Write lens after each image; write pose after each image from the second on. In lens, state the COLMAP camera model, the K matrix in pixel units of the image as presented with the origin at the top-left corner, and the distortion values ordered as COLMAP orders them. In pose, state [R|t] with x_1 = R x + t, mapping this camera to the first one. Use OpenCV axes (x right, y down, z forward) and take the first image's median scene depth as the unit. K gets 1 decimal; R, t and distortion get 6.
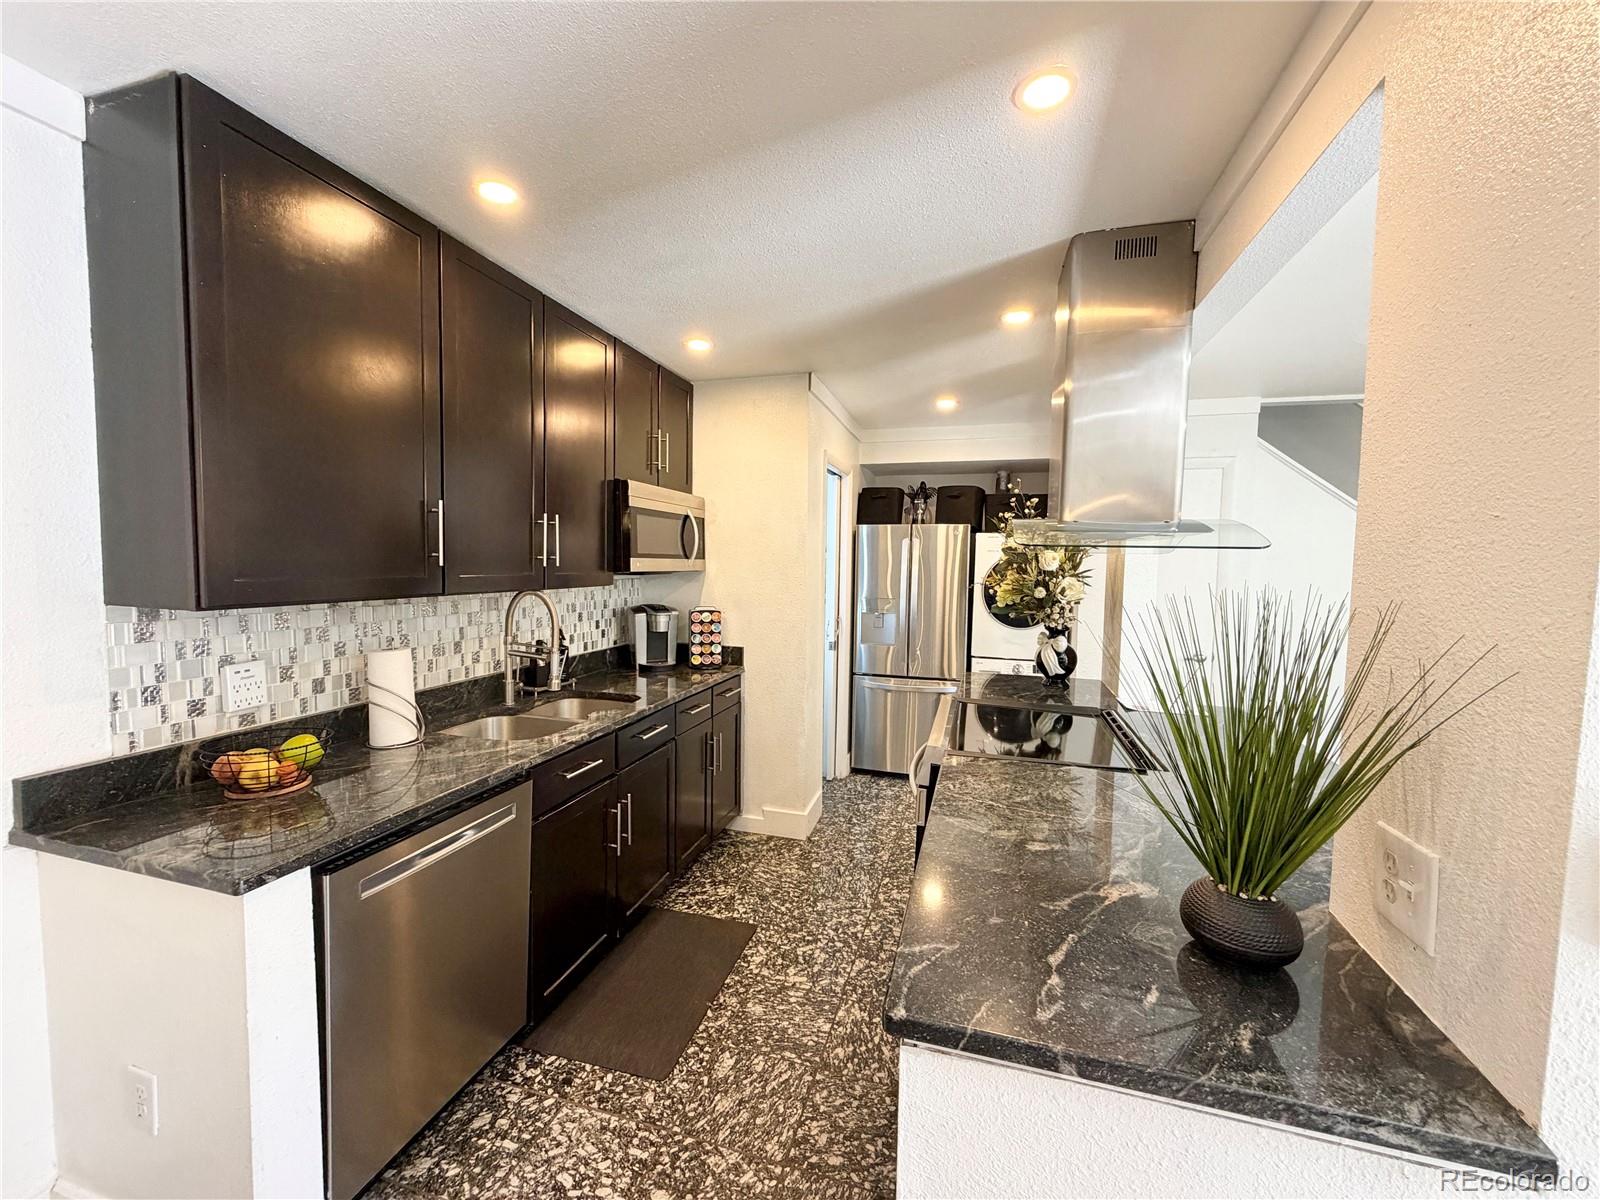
lens RADIAL K [[638.8, 0, 800.4], [0, 638.8, 598.2], [0, 0, 1]] dist [-0.000650, 0.000675]
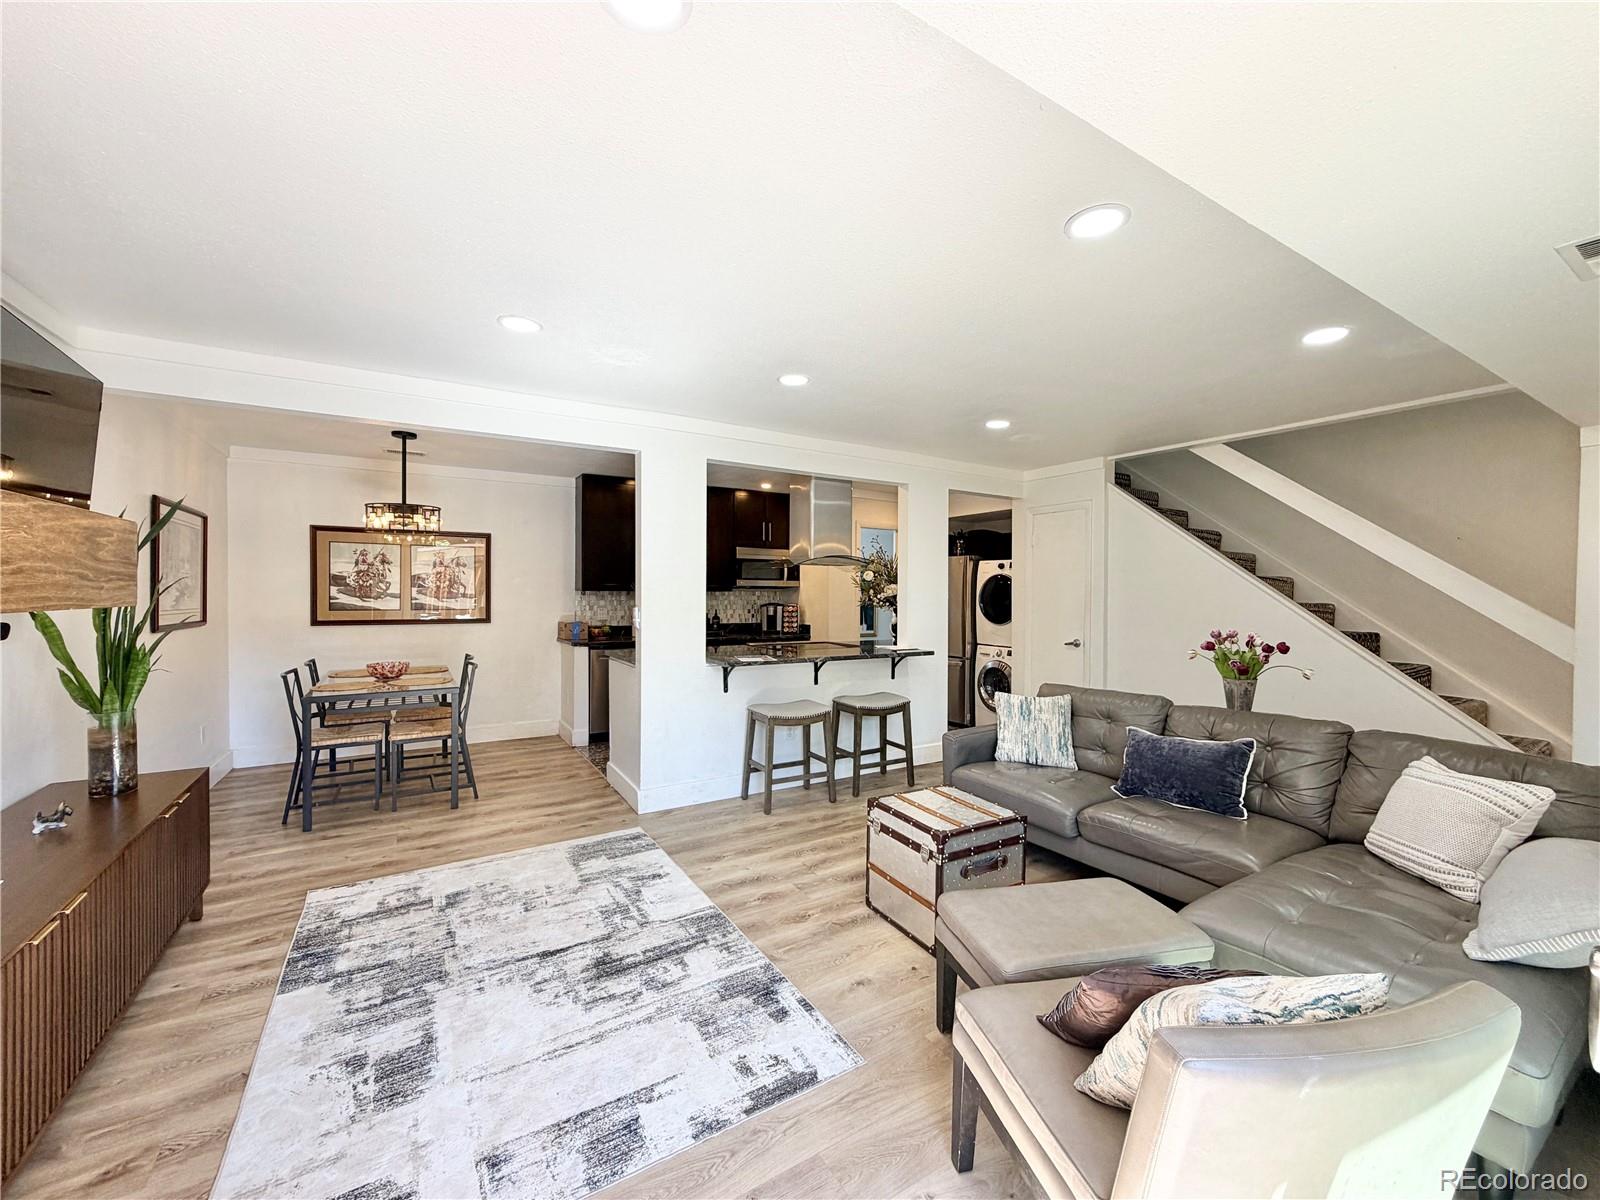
lens RADIAL K [[638.8, 0, 793.8], [0, 638.8, 597.5], [0, 0, 1]] dist [-0.000650, 0.000675]
pose [[0.740378, -0.006250, -0.672161, 1.206189], [-0.034912, 0.998250, -0.047738, 0.088470], [0.671283, 0.058810, 0.738864, -0.491444]]
